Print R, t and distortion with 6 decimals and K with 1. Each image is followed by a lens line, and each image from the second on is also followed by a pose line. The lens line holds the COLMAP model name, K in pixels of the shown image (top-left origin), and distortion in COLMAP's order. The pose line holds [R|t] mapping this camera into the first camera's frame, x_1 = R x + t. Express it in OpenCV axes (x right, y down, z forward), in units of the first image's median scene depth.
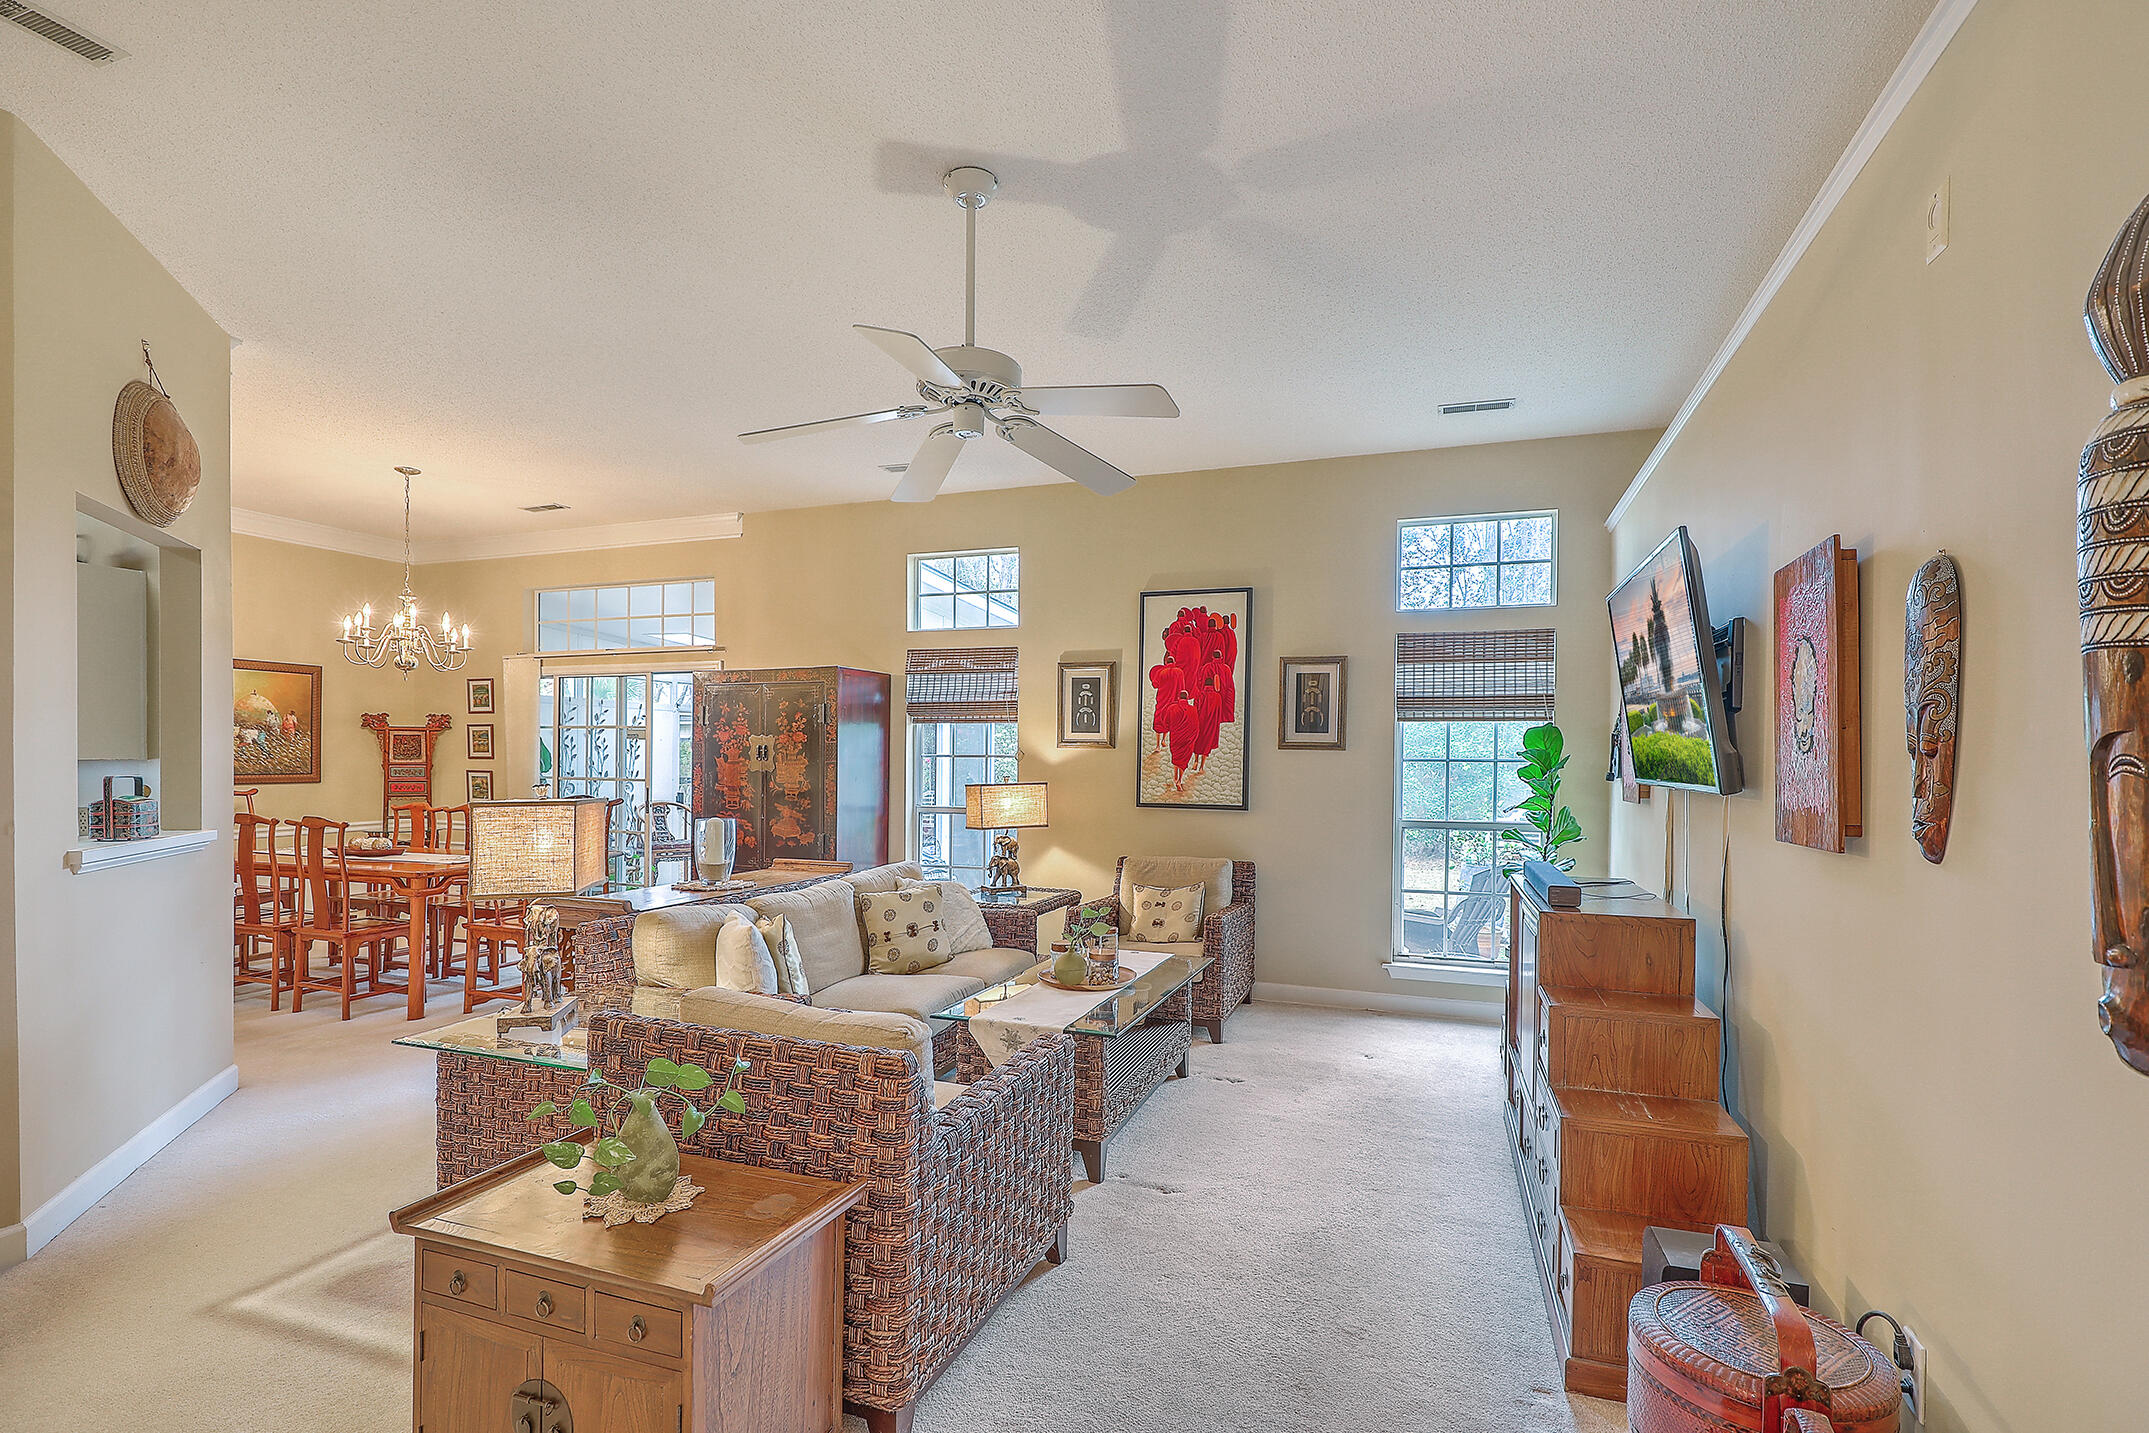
lens RADIAL K [[973.4, 0, 1093.2], [0, 973.4, 766.3], [0, 0, 1]] dist [0.003860, -0.001459]
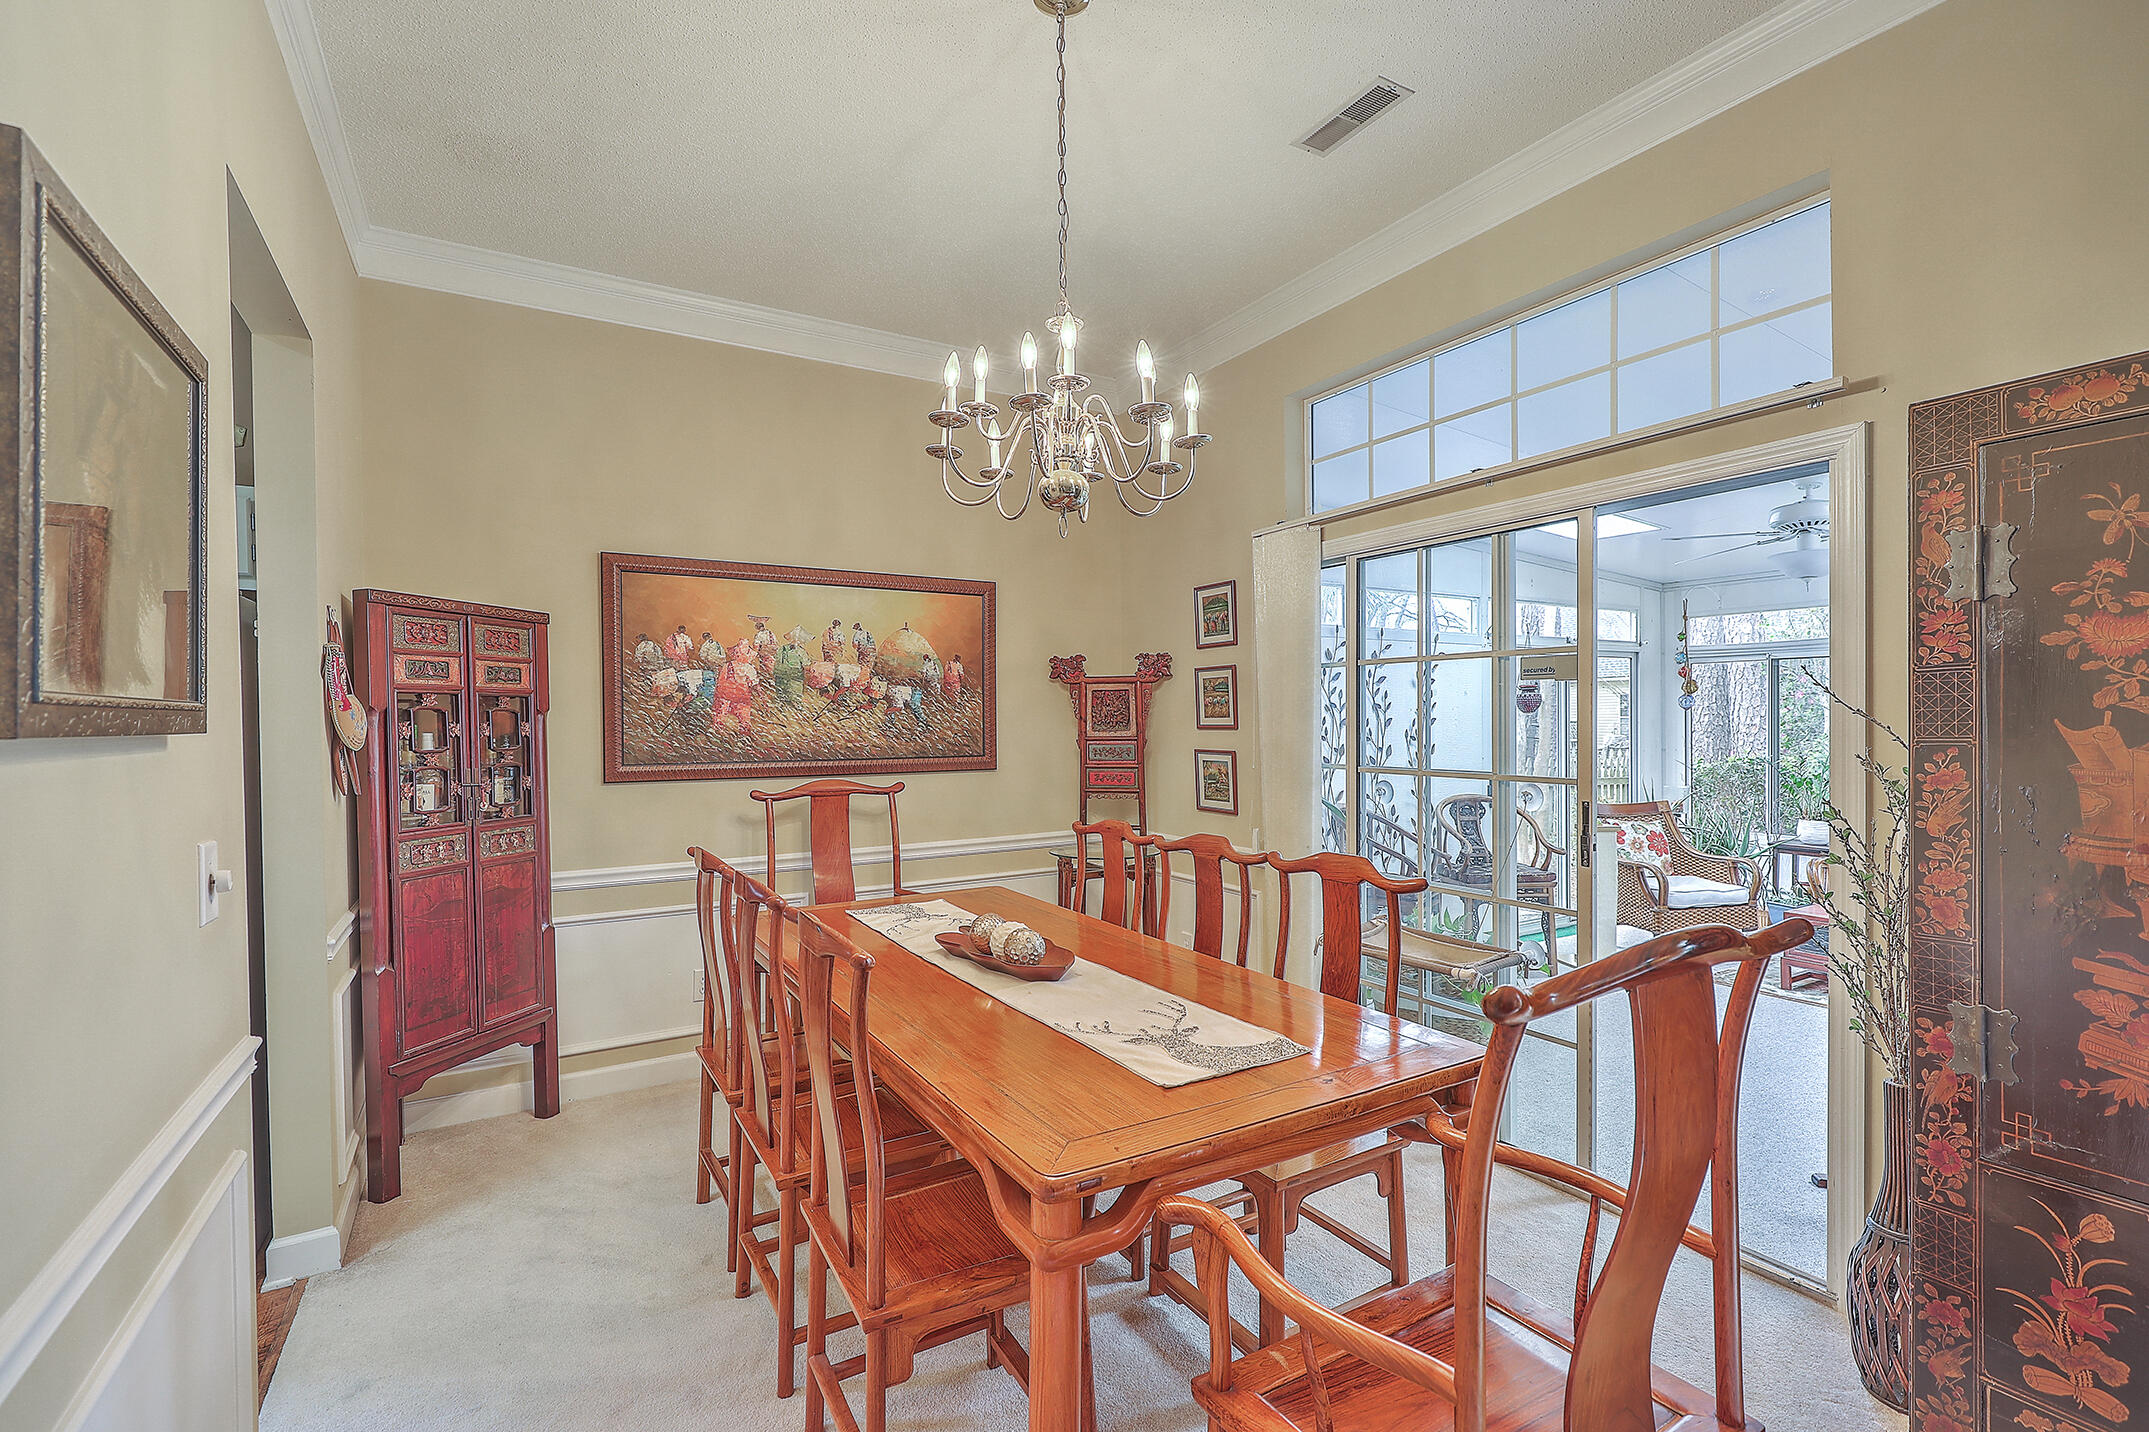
lens RADIAL K [[973.4, 0, 1091.7], [0, 973.4, 732.5], [0, 0, 1]] dist [0.003860, -0.001459]
pose [[0.780472, -0.004541, -0.625175, -0.444546], [0.008700, 0.999956, 0.003598, -0.010999], [0.625131, -0.008247, 0.780477, 0.689264]]
